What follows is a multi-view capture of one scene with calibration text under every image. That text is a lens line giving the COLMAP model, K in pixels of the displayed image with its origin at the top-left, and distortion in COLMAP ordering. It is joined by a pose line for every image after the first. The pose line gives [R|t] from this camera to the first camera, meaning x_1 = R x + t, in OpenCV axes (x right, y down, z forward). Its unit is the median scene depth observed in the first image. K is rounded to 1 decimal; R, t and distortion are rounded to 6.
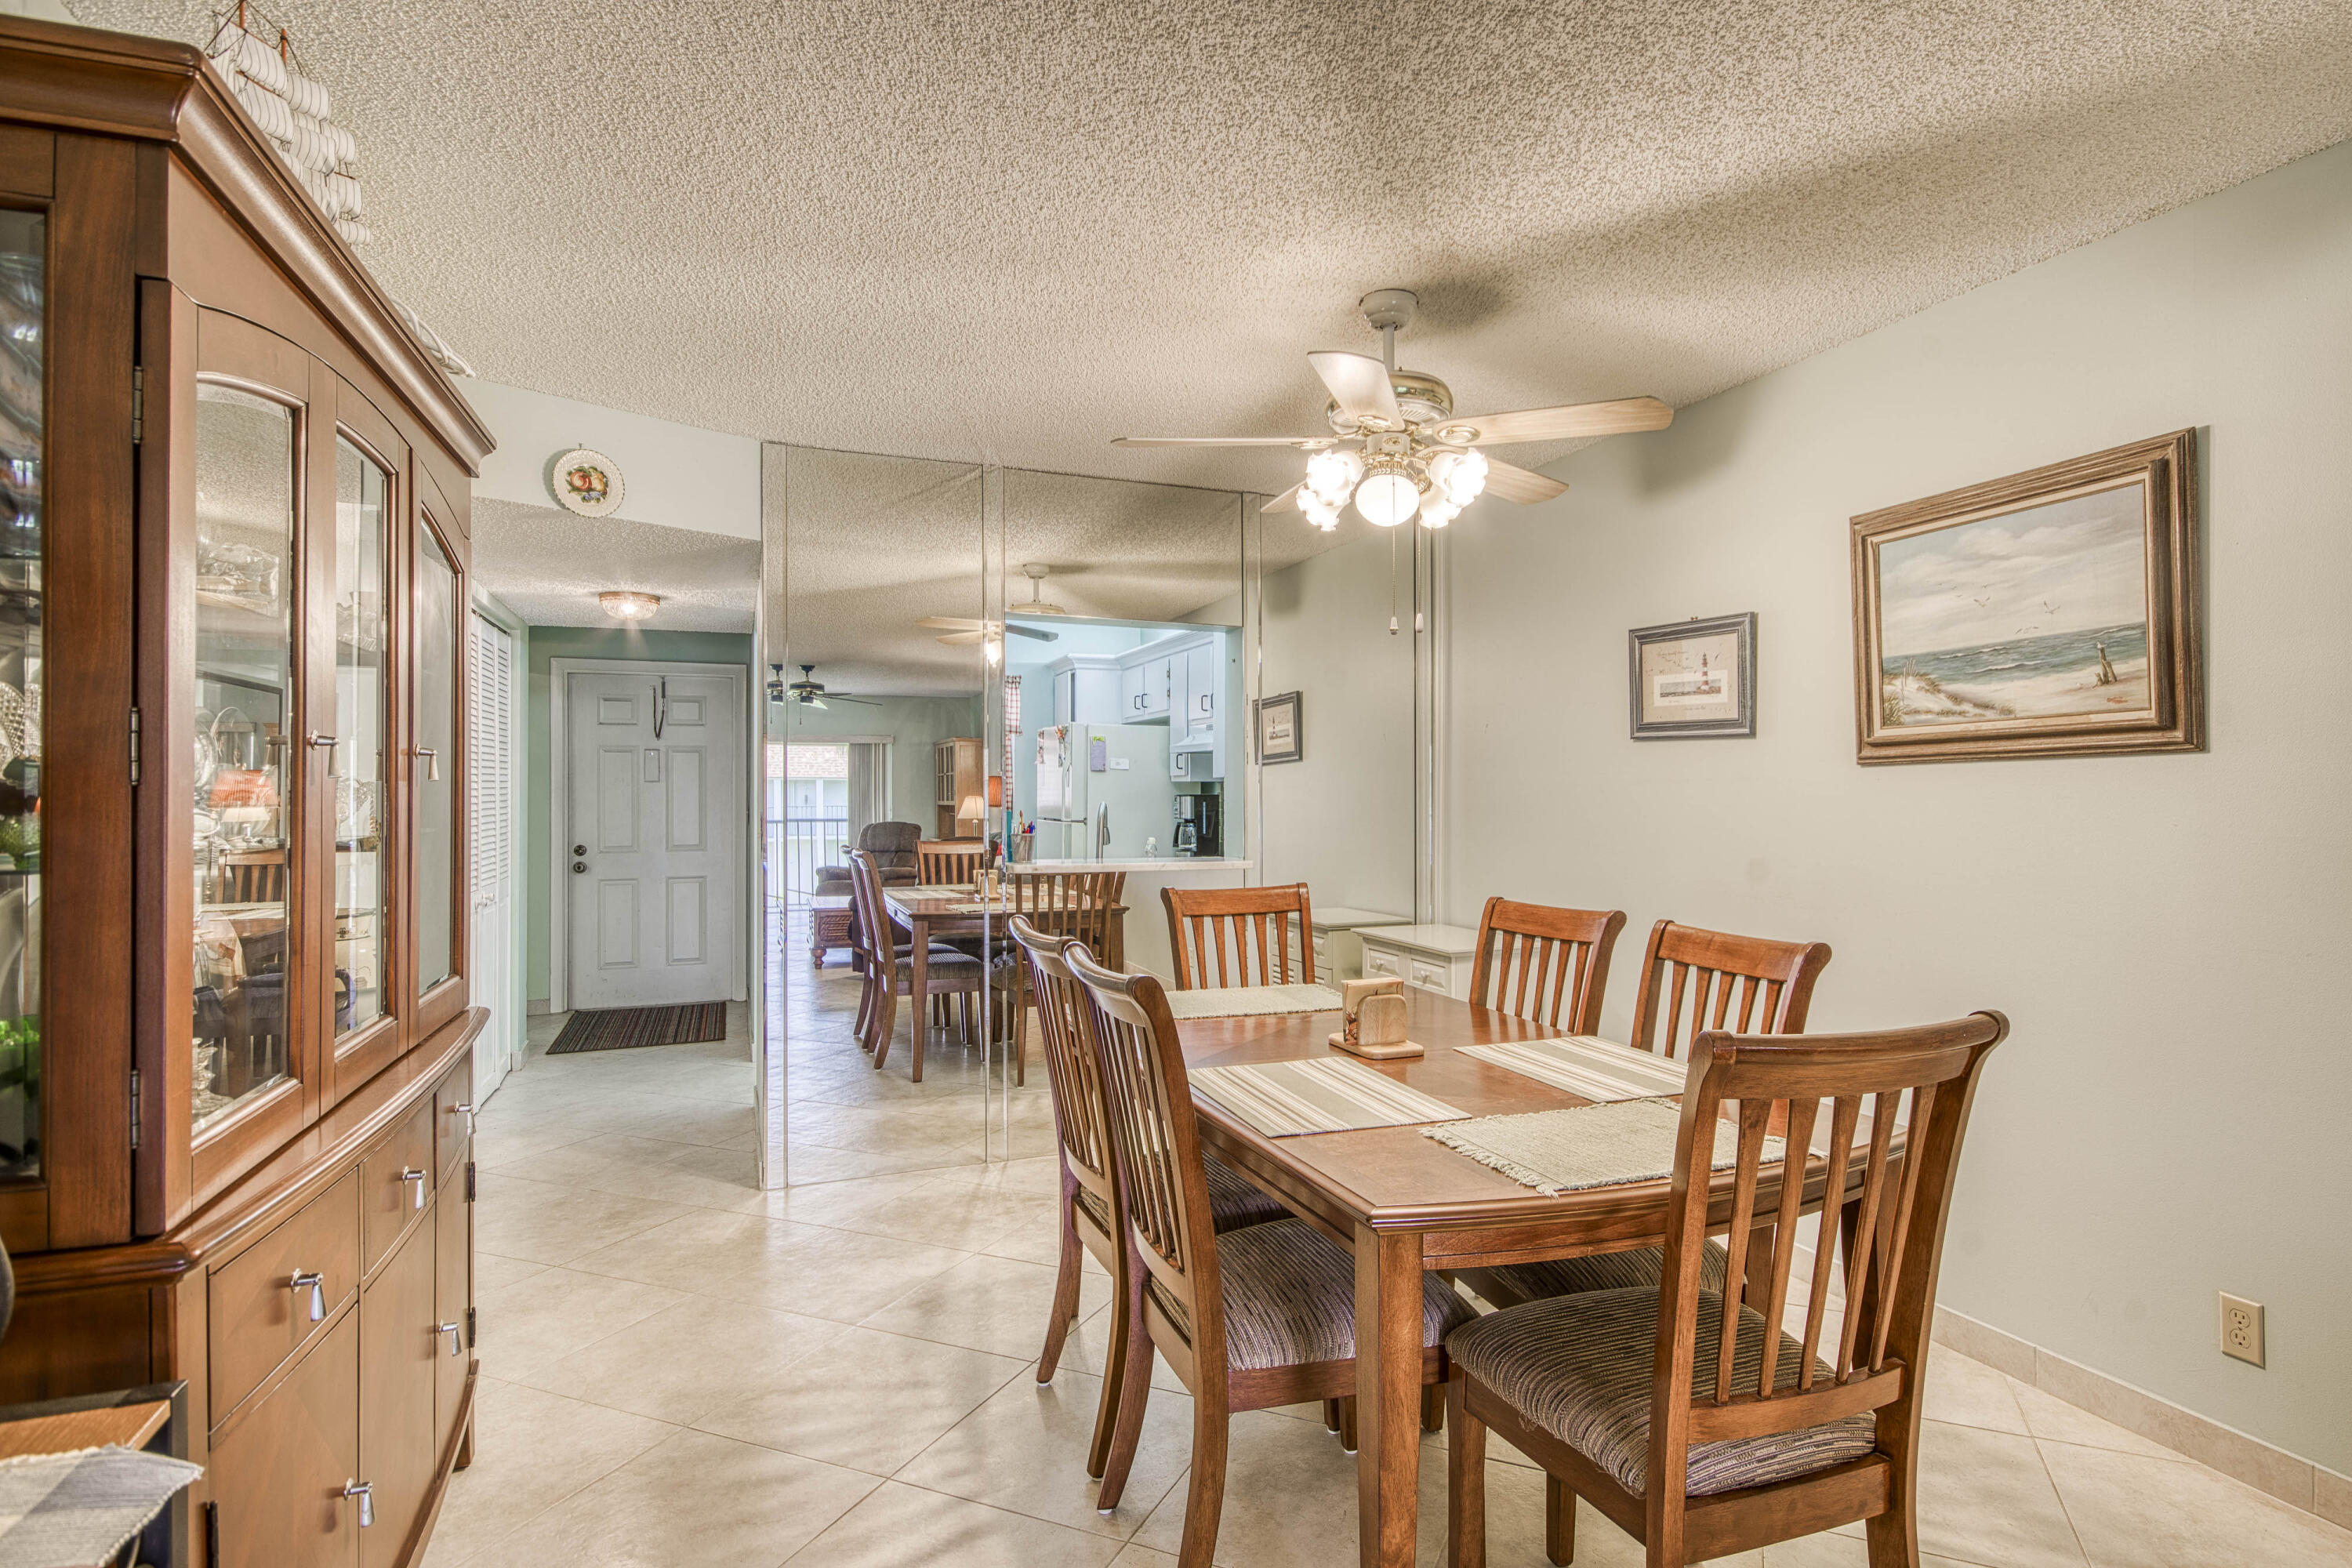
lens RADIAL K [[1201.1, 0, 1188.5], [0, 1201.1, 787.6], [0, 0, 1]] dist [0.005380, 0.000774]
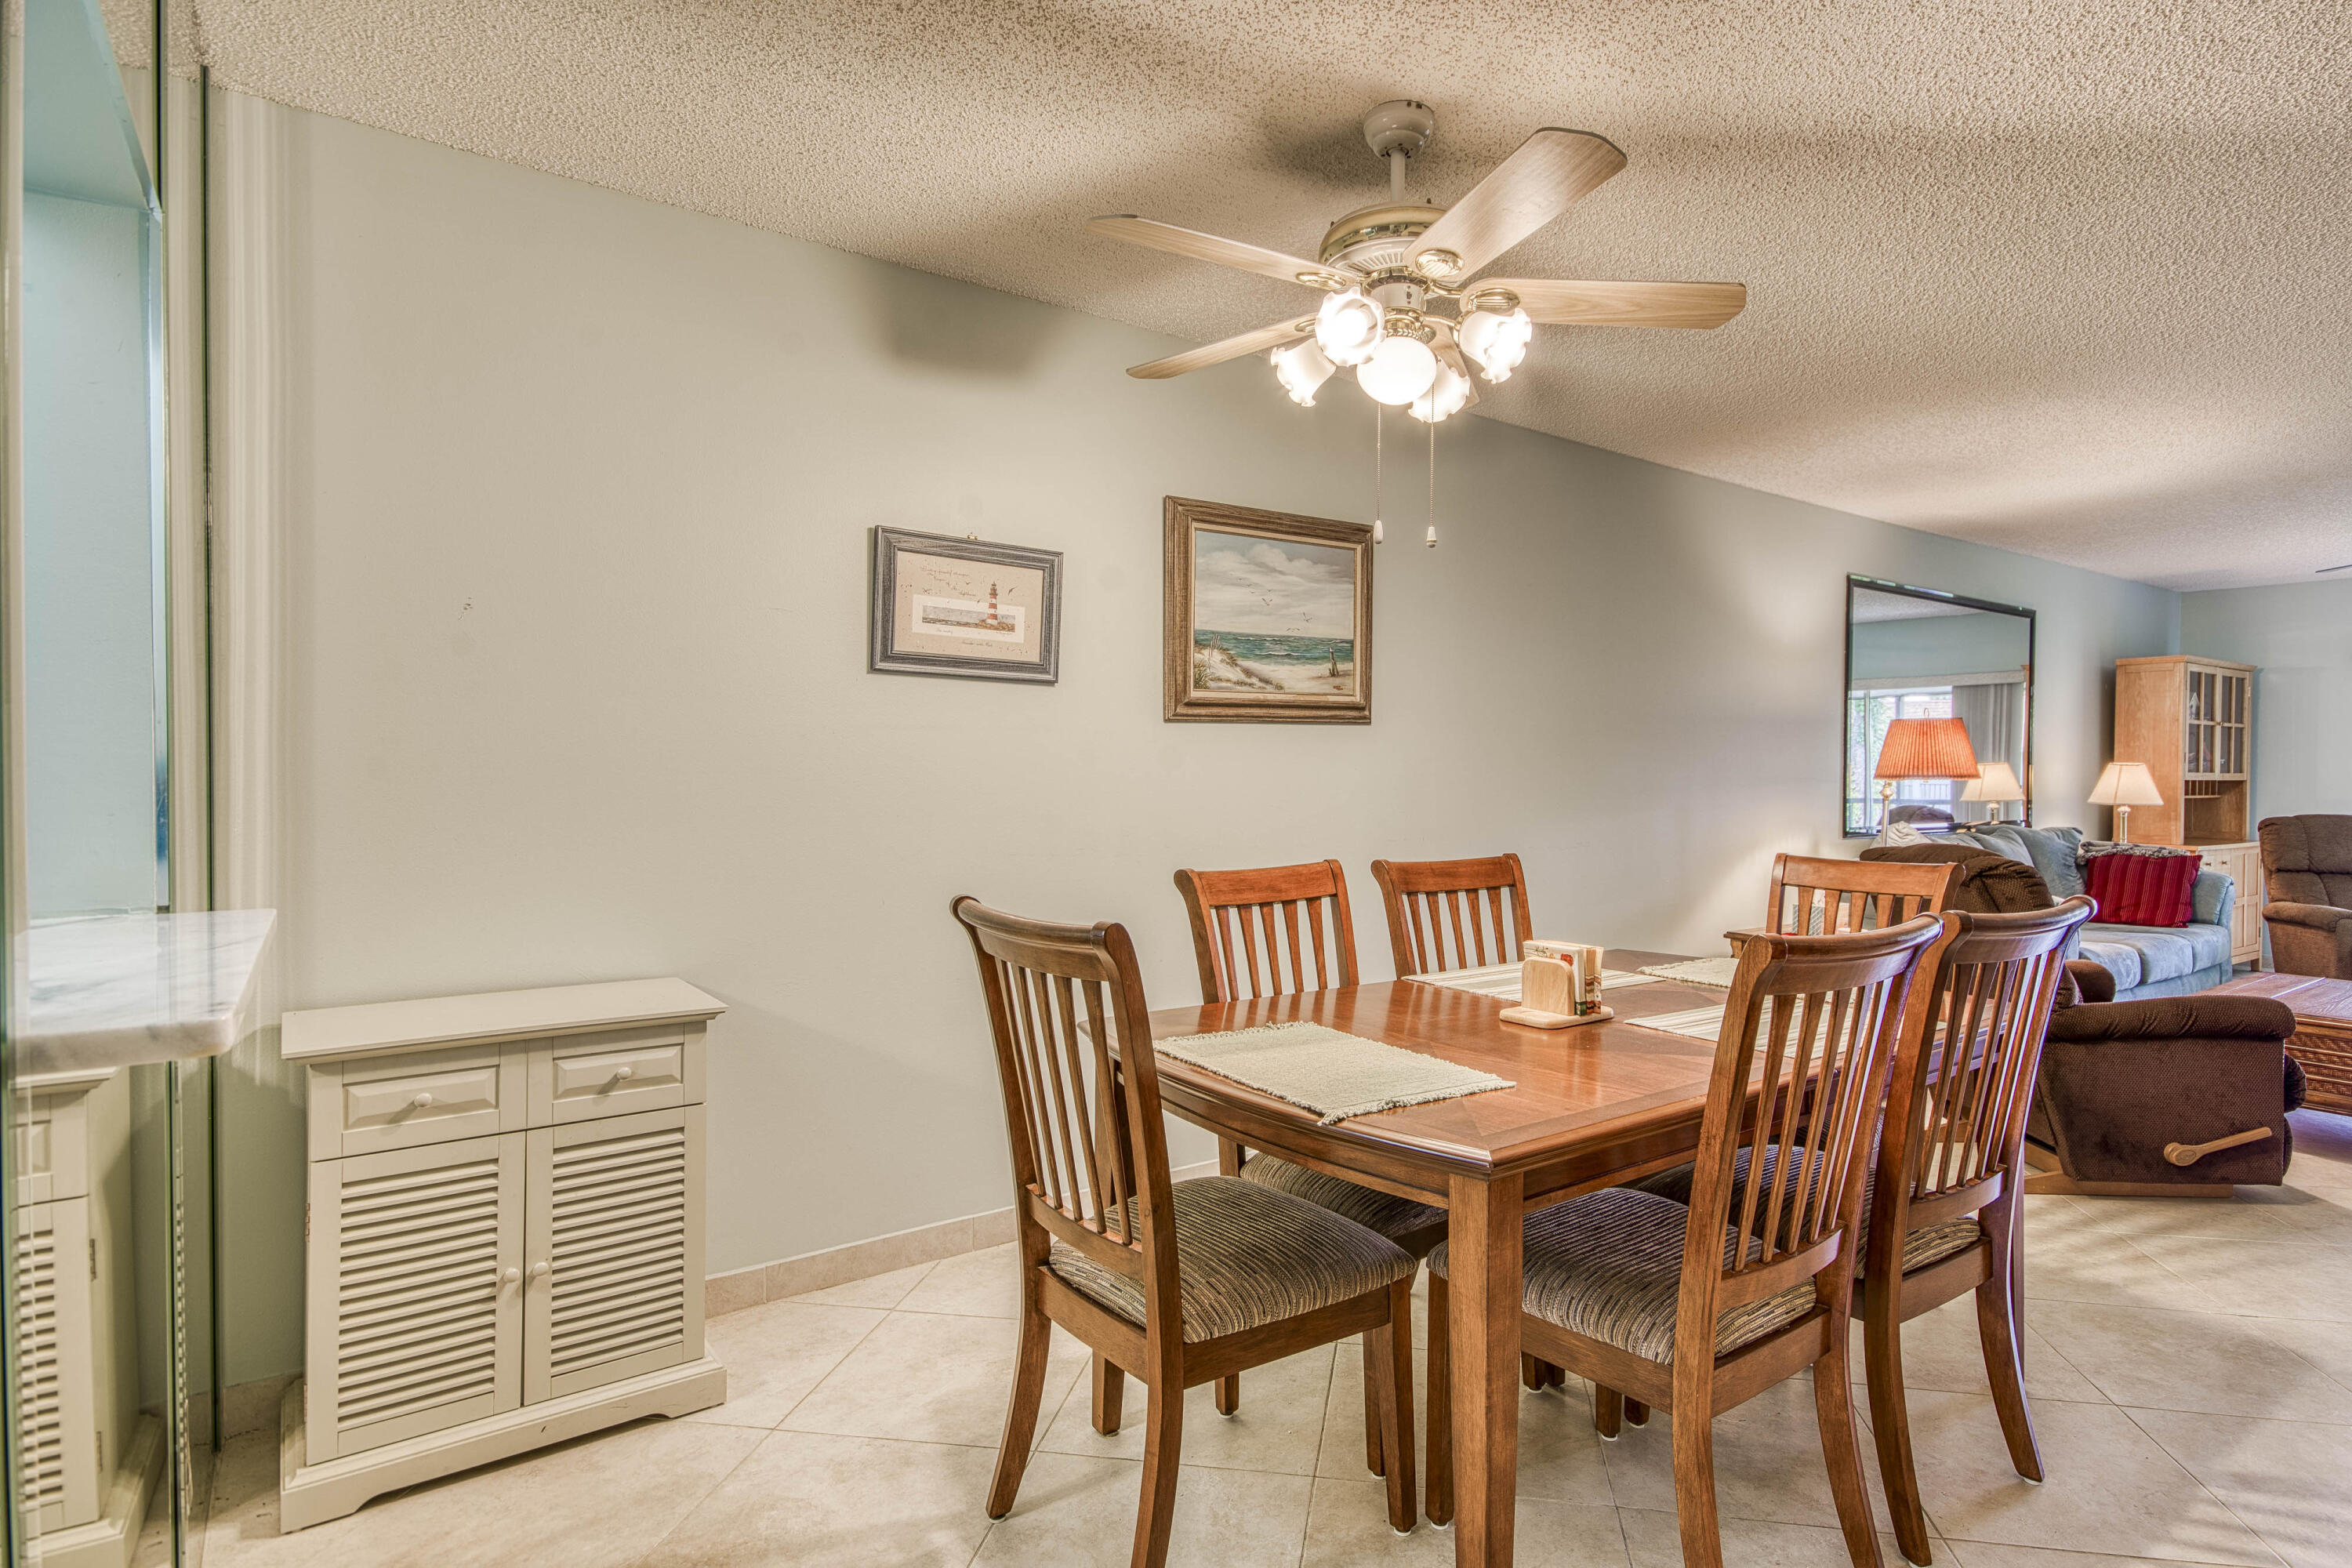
lens RADIAL K [[1201.1, 0, 1198.4], [0, 1201.1, 788.5], [0, 0, 1]] dist [0.005380, 0.000774]
pose [[-0.246777, -0.011828, 0.969000, -0.545014], [-0.006523, 0.999923, 0.010545, 0.032931], [-0.969050, -0.003718, -0.246835, 1.285471]]
